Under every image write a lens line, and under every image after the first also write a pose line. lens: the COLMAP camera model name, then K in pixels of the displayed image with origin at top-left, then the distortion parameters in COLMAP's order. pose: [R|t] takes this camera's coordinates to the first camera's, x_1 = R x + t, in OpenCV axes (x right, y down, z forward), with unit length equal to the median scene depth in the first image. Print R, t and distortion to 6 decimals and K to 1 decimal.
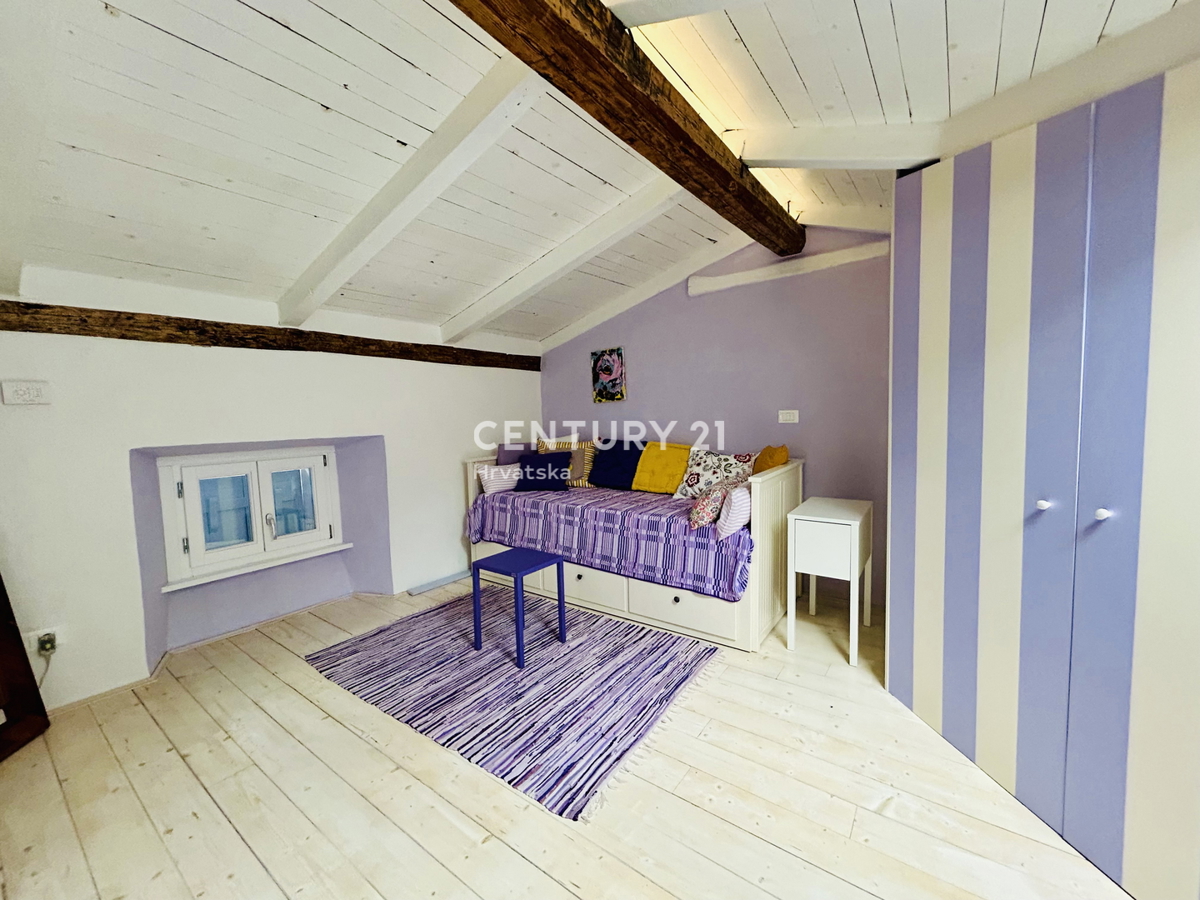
lens RADIAL K [[484.3, 0, 599.0], [0, 484.3, 446.8], [0, 0, 1]] dist [0.000935, 0.001140]
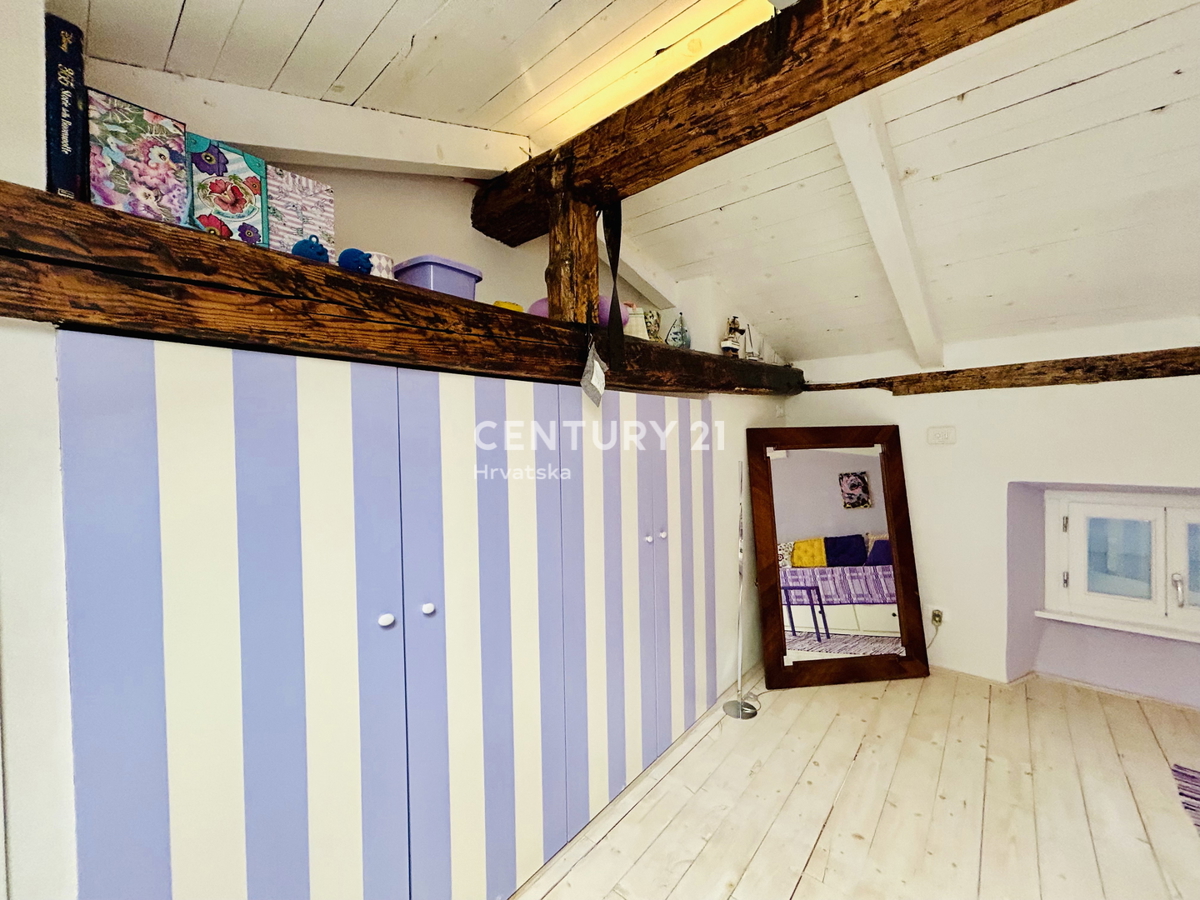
lens RADIAL K [[484.3, 0, 600.2], [0, 484.3, 446.5], [0, 0, 1]] dist [0.000935, 0.001140]
pose [[-0.070177, 0.042606, -0.996624, 0.248515], [-0.053306, 0.997500, 0.046397, -0.079139], [0.996109, 0.056382, -0.067730, 0.098194]]
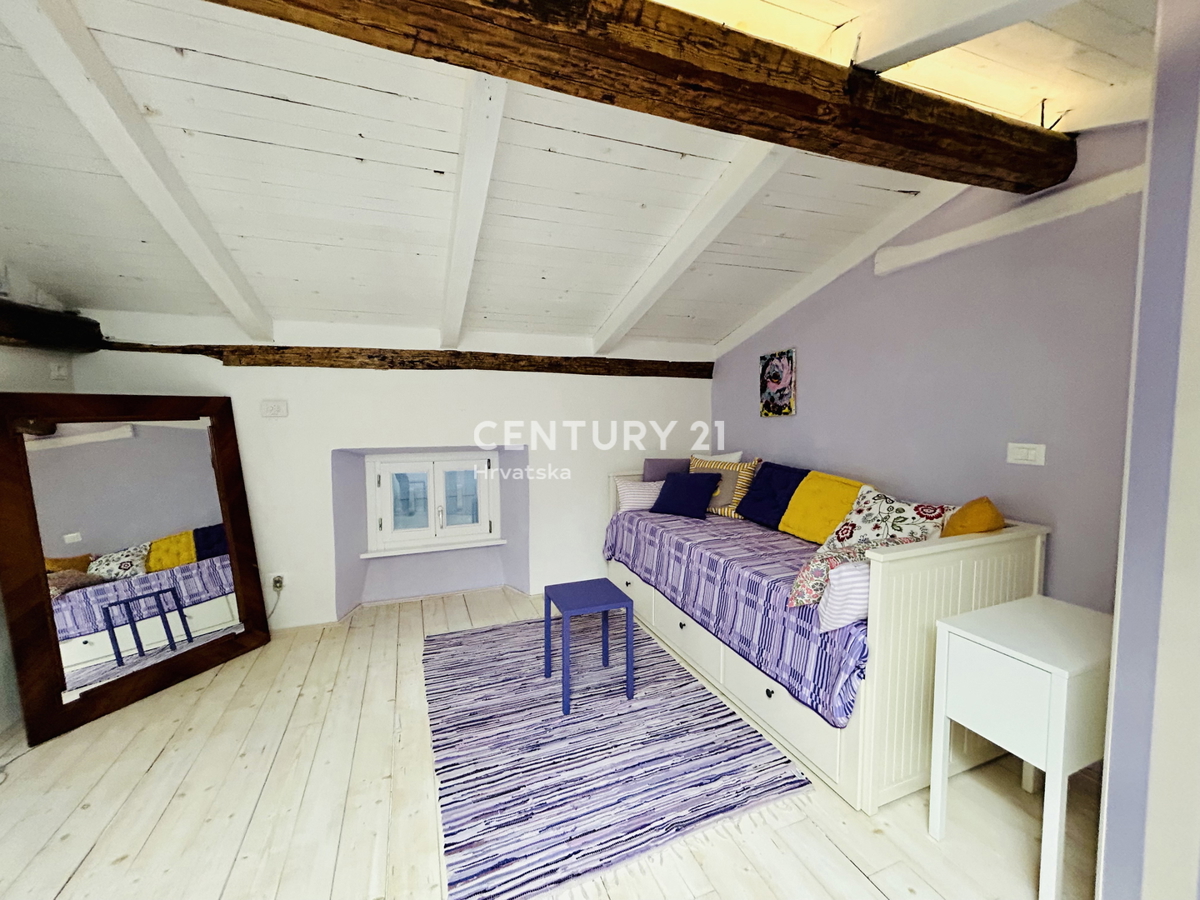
lens RADIAL K [[484.3, 0, 598.6], [0, 484.3, 446.8], [0, 0, 1]] dist [0.000935, 0.001140]
pose [[0.843406, 0.060462, -0.533864, 0.358047], [-0.057528, 0.998098, 0.022153, -0.073174], [0.534188, 0.012028, 0.845280, 0.256676]]
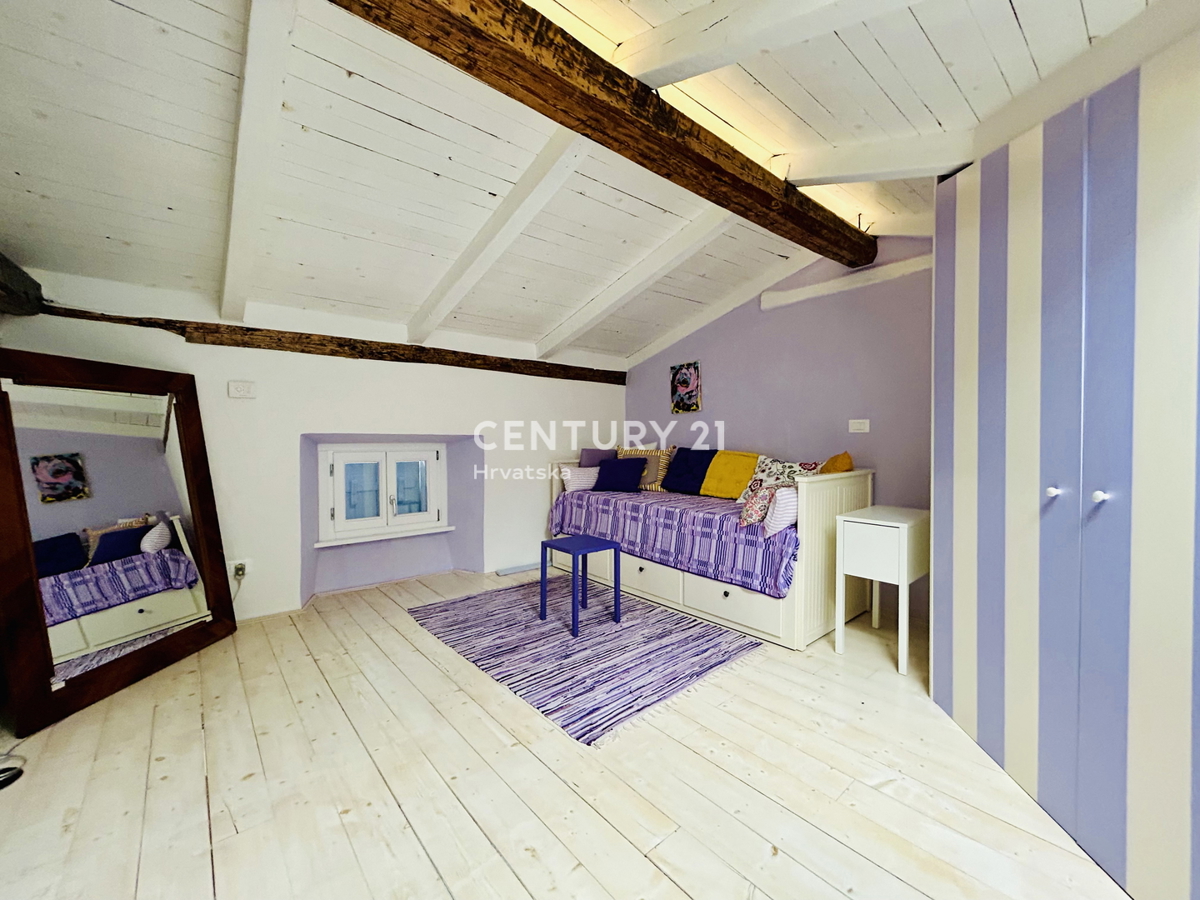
lens RADIAL K [[484.3, 0, 599.2], [0, 484.3, 445.9], [0, 0, 1]] dist [0.000935, 0.001140]
pose [[0.972863, 0.029740, -0.229462, 0.141488], [-0.042195, 0.997879, -0.049563, 0.068064], [0.227502, 0.057900, 0.972055, -0.110158]]
